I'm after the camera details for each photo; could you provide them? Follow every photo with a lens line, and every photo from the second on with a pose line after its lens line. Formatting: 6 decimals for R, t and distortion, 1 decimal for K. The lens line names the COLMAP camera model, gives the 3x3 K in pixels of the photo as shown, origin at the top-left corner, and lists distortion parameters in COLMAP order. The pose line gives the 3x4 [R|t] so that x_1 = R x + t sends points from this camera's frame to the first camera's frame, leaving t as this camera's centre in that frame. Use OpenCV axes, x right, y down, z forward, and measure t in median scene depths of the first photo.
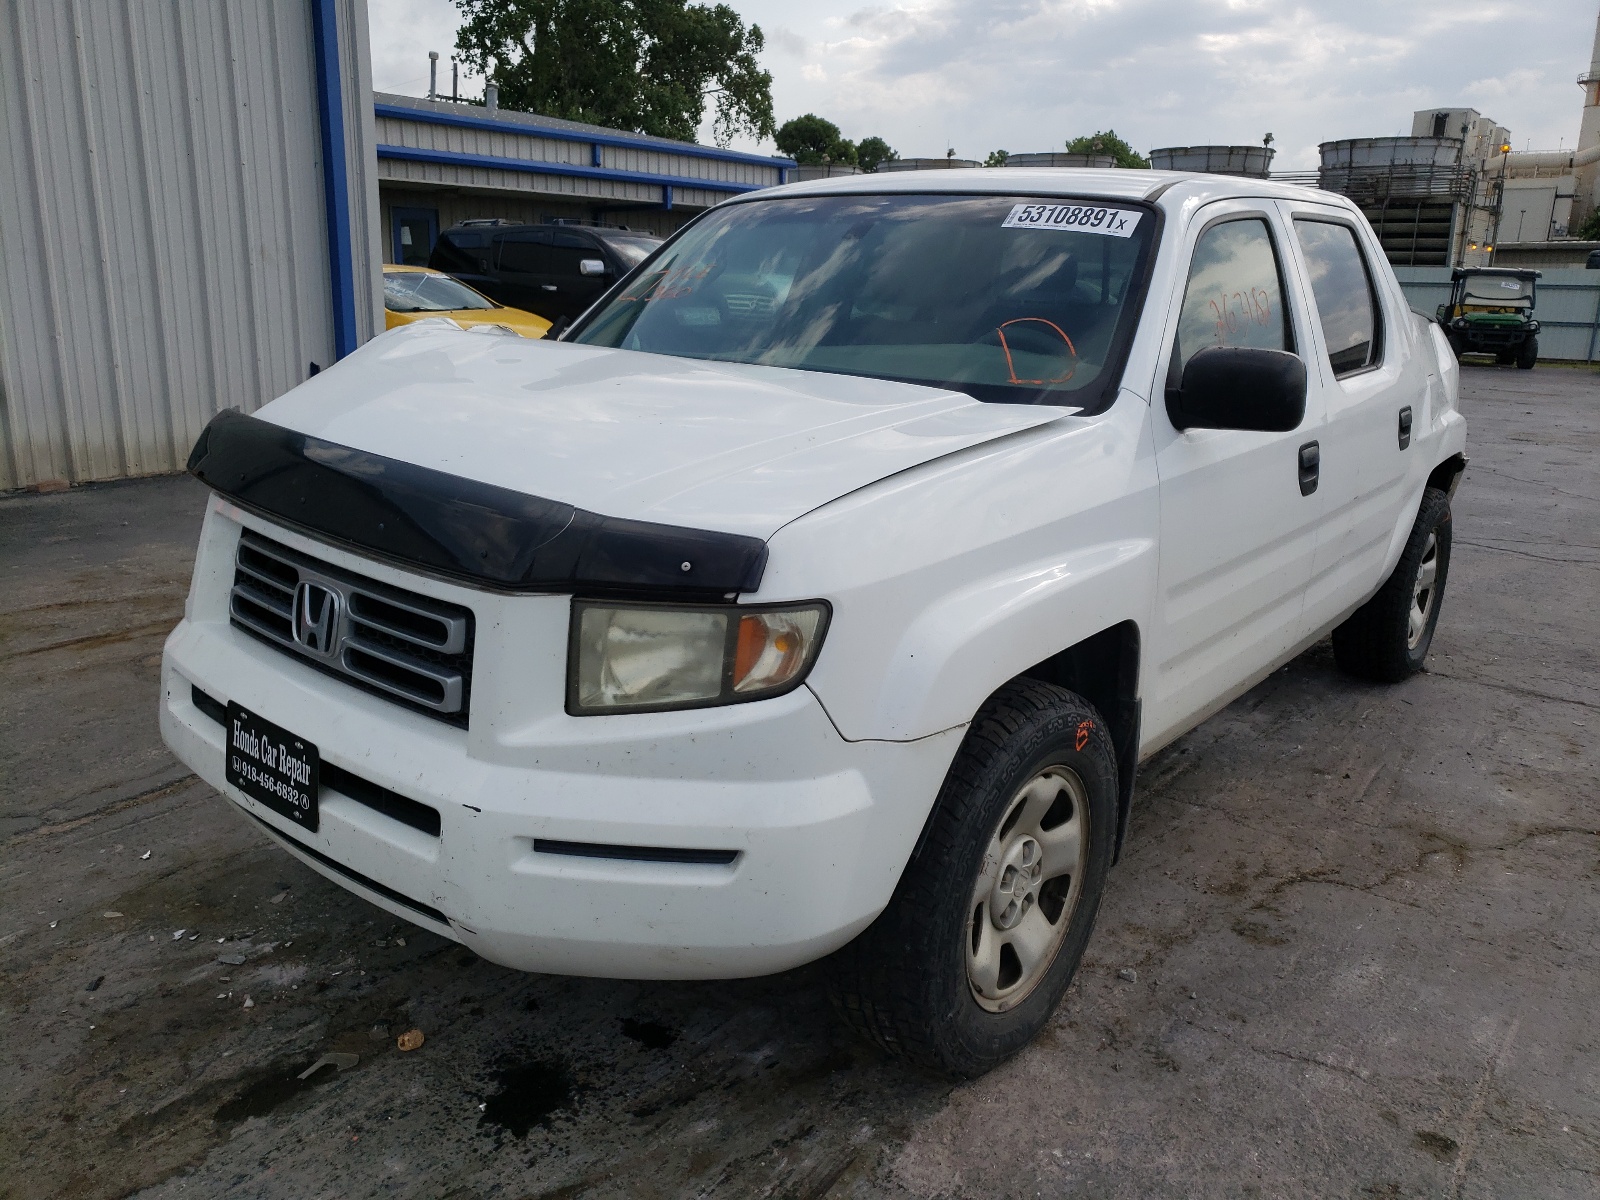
lens RADIAL K [[1207.3, 0, 800.0], [0, 1207.3, 600.0], [0, 0, 1]] dist [-0.040778, 0.086546]
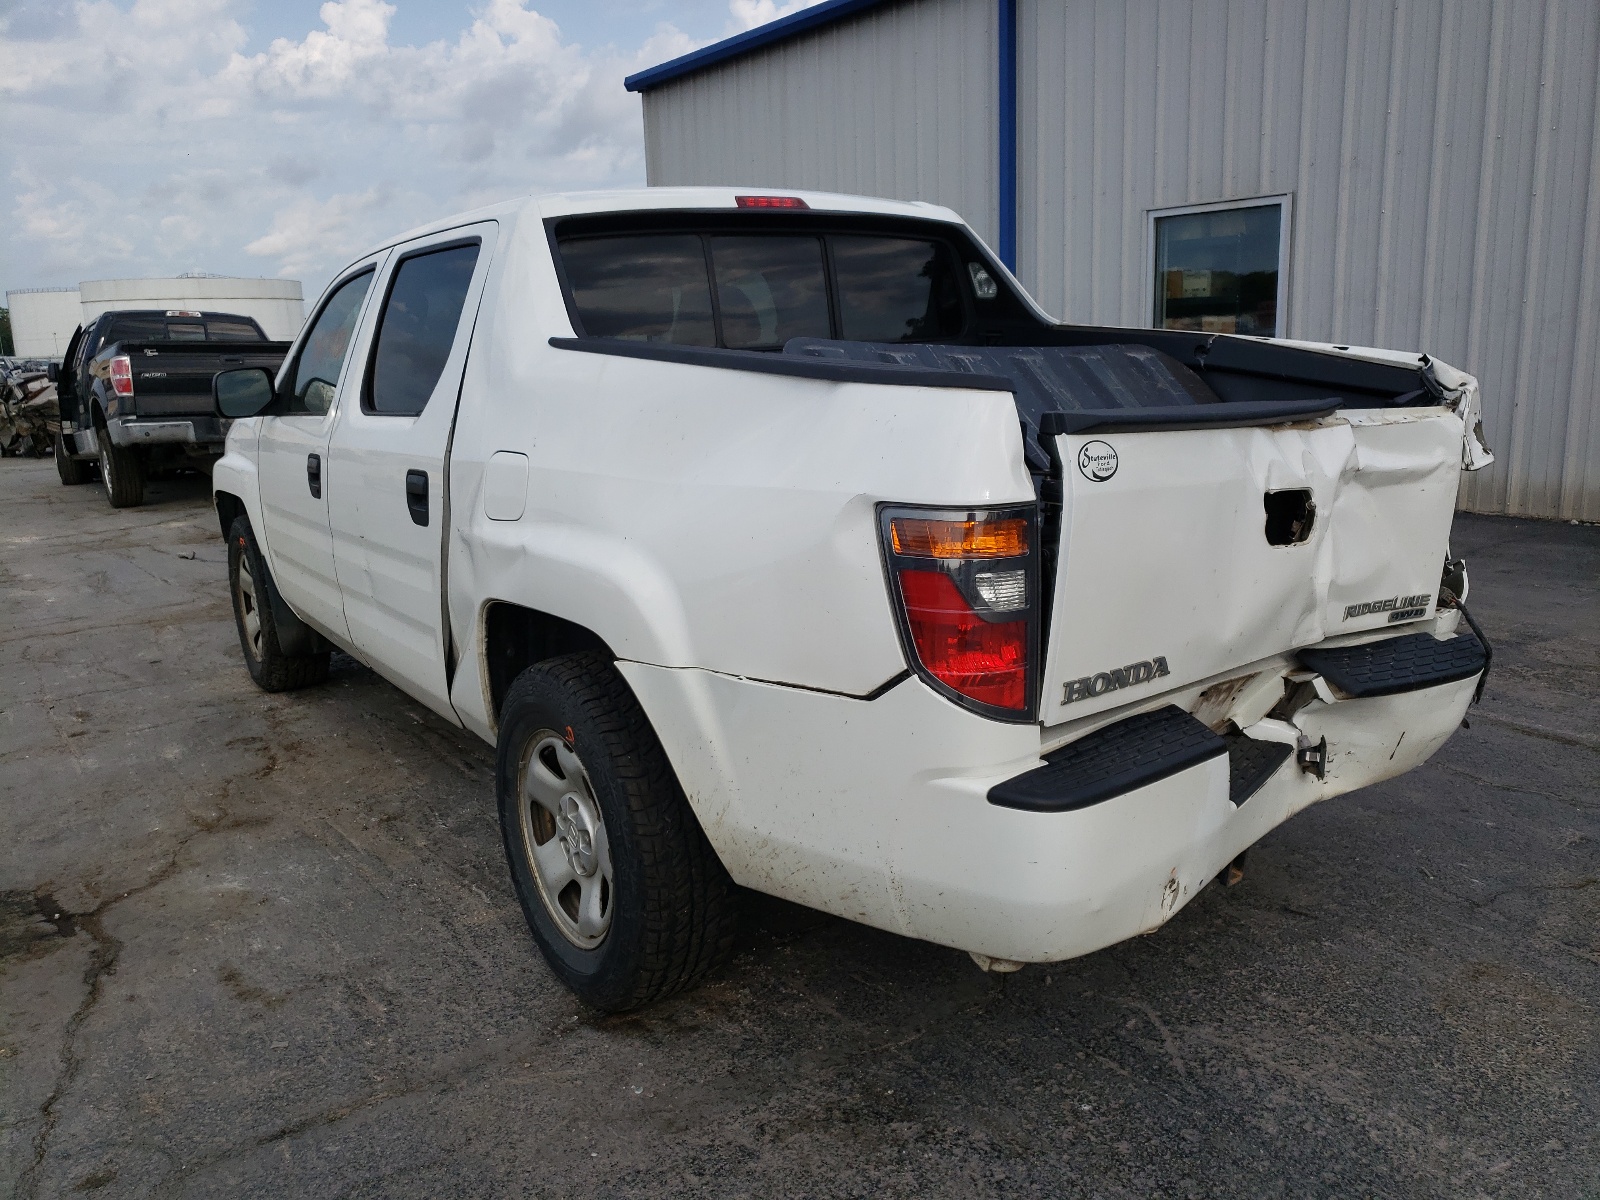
lens RADIAL K [[1207.3, 0, 800.0], [0, 1207.3, 600.0], [0, 0, 1]] dist [-0.040778, 0.086546]
pose [[-0.260600, 0.201678, -0.944147, 1.380089], [-0.231959, 0.936213, 0.264008, -0.402443], [0.937167, 0.287804, -0.197196, 1.631712]]
